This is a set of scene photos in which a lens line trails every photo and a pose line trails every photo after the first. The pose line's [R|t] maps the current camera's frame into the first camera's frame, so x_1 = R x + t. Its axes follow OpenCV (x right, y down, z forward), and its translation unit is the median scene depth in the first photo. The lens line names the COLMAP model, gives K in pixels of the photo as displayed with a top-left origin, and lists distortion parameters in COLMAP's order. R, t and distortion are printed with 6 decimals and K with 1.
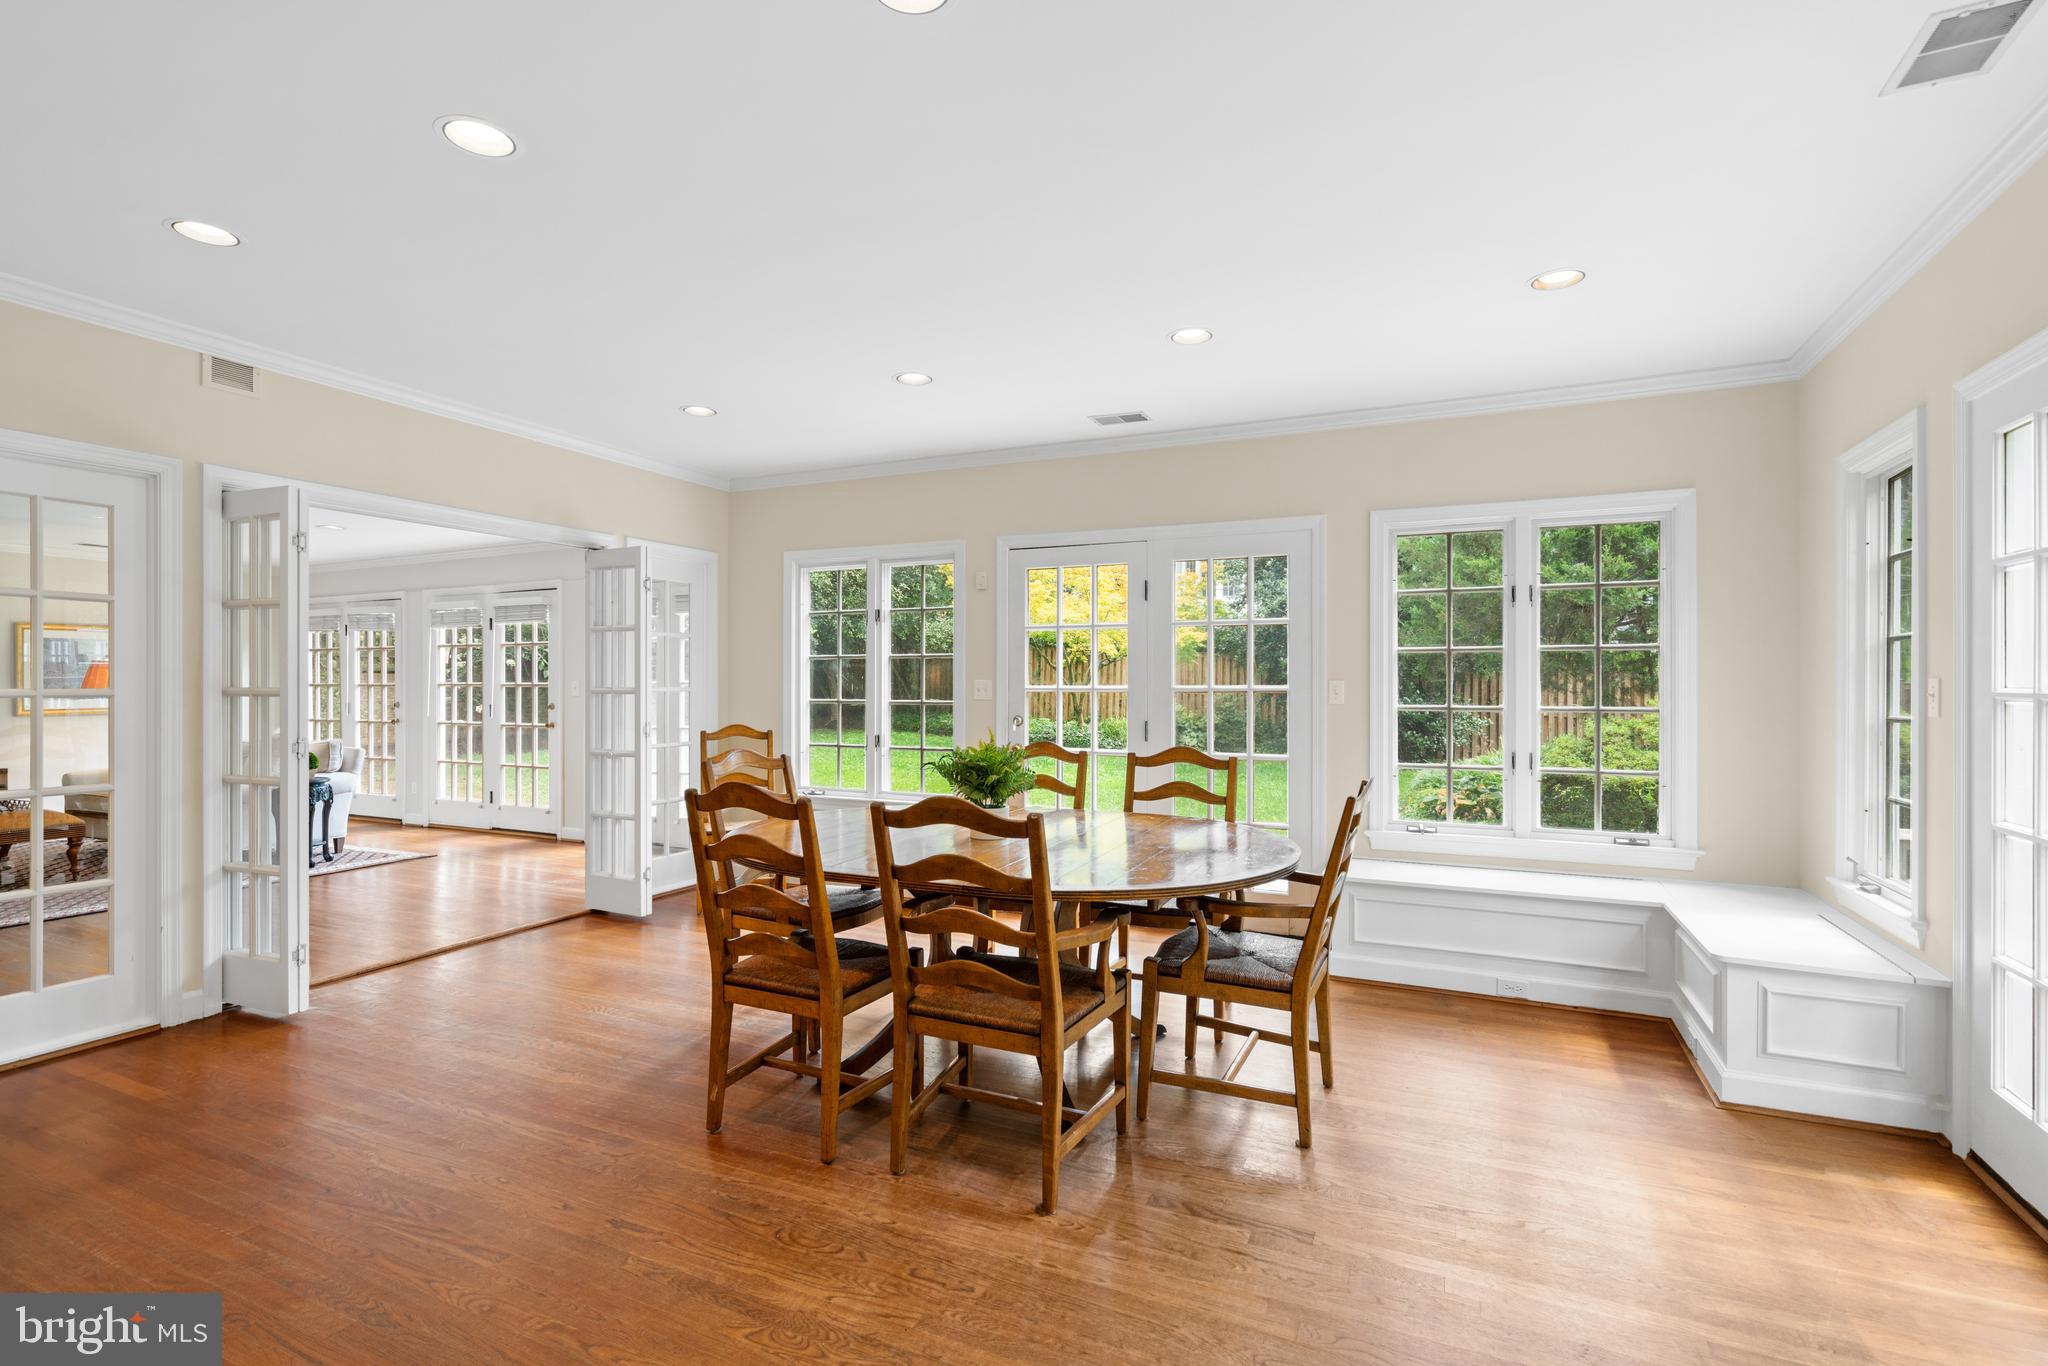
lens RADIAL K [[930.1, 0, 1027.4], [0, 930.1, 681.3], [0, 0, 1]] dist [-0.001009, -0.000348]
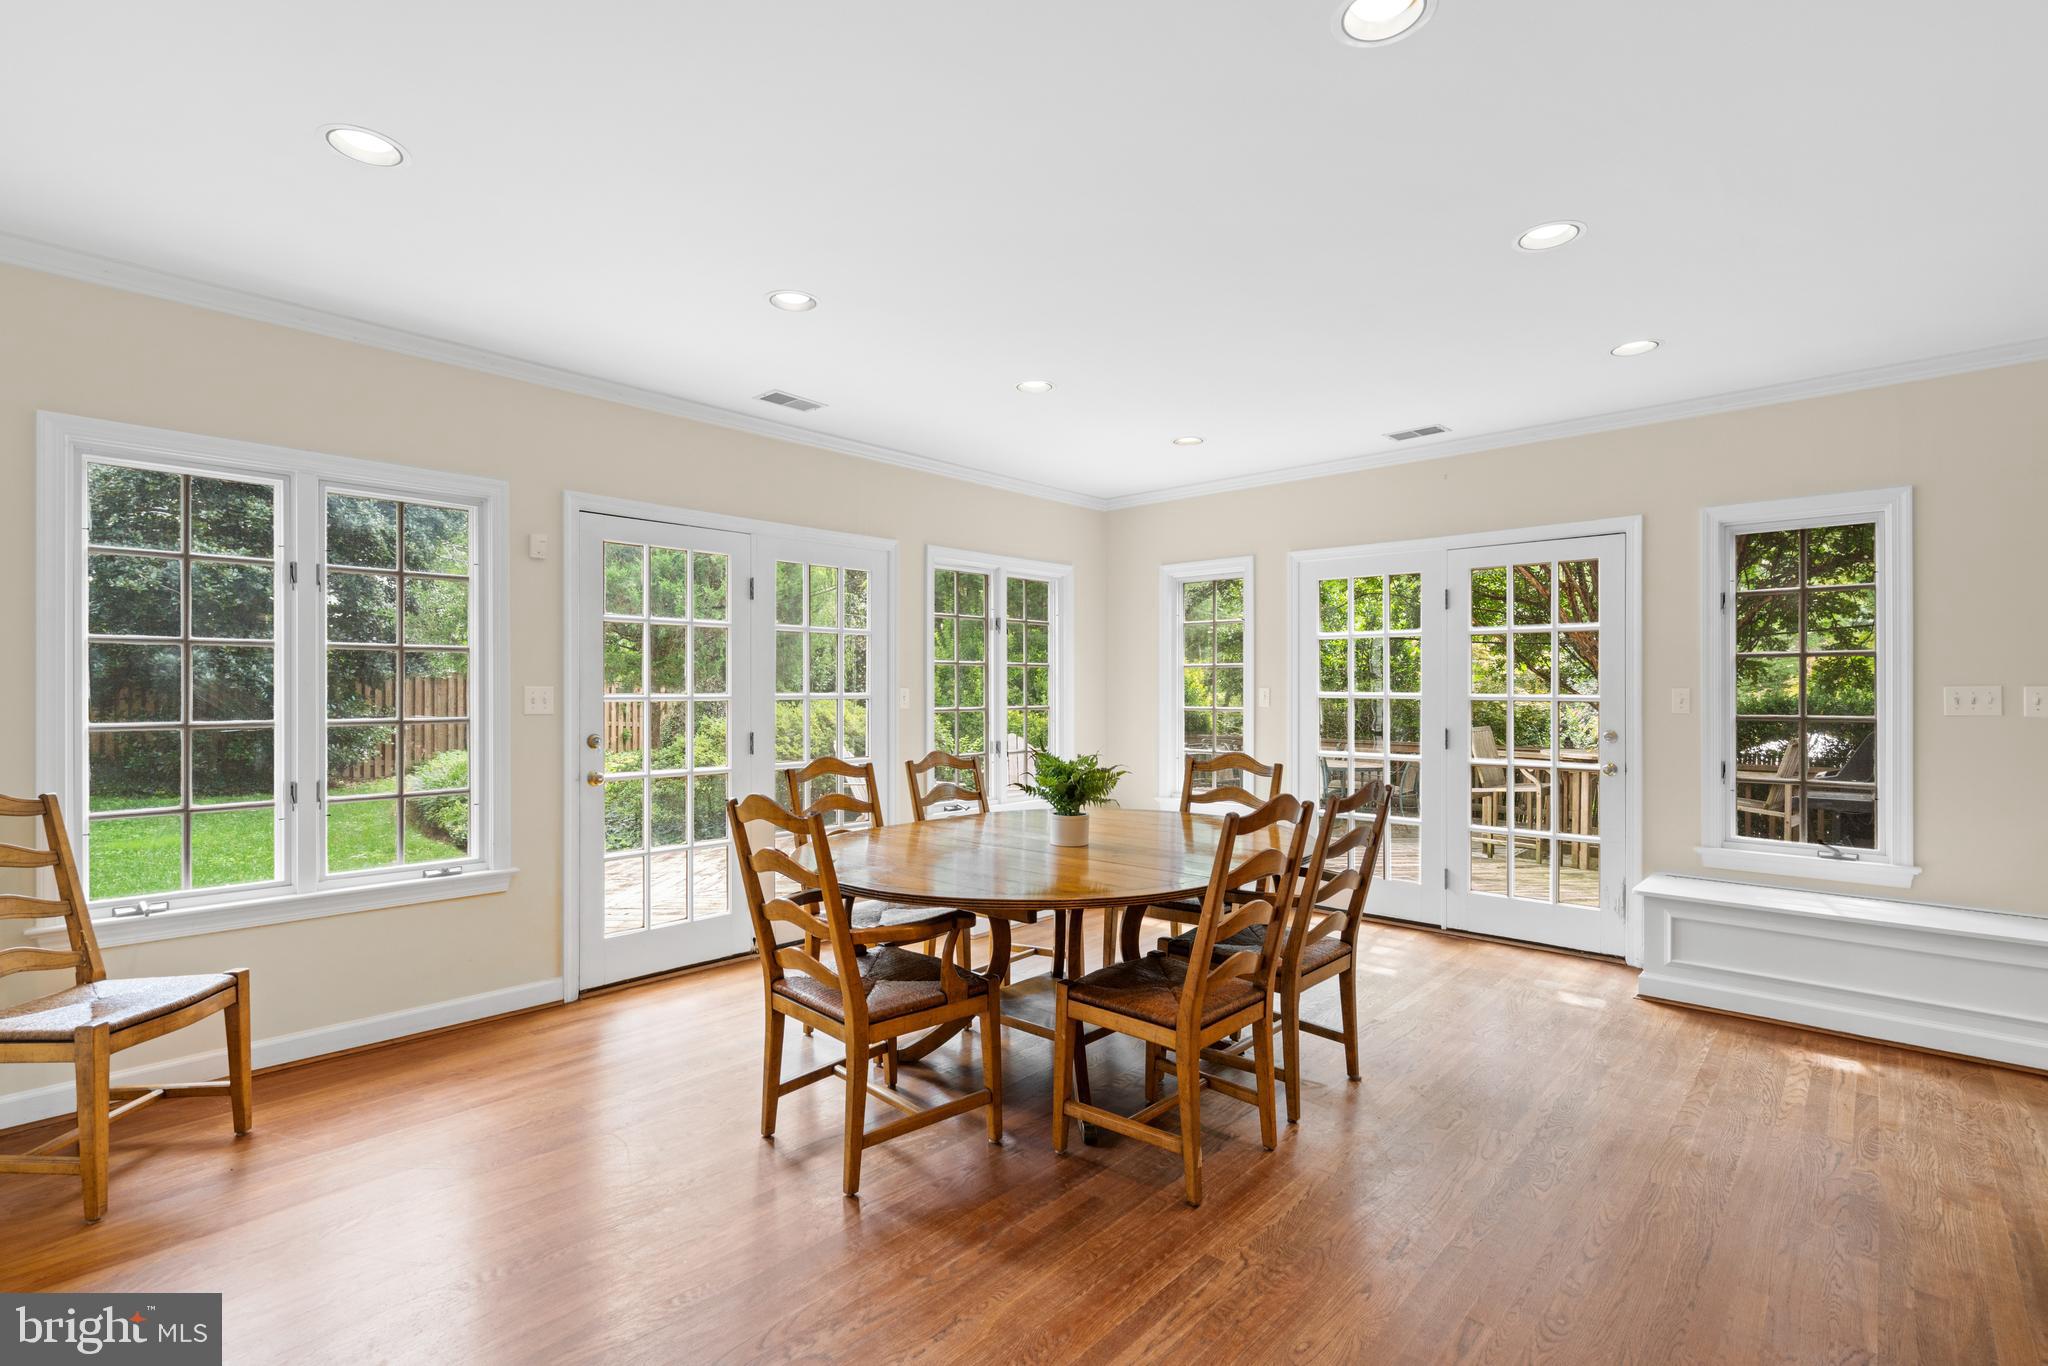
lens RADIAL K [[930.1, 0, 1028.5], [0, 930.1, 689.3], [0, 0, 1]] dist [-0.001009, -0.000348]
pose [[0.314806, -0.000290, 0.949156, -0.717728], [0.003119, 0.999995, -0.000728, 0.001528], [-0.949151, 0.003189, 0.314805, 0.516110]]
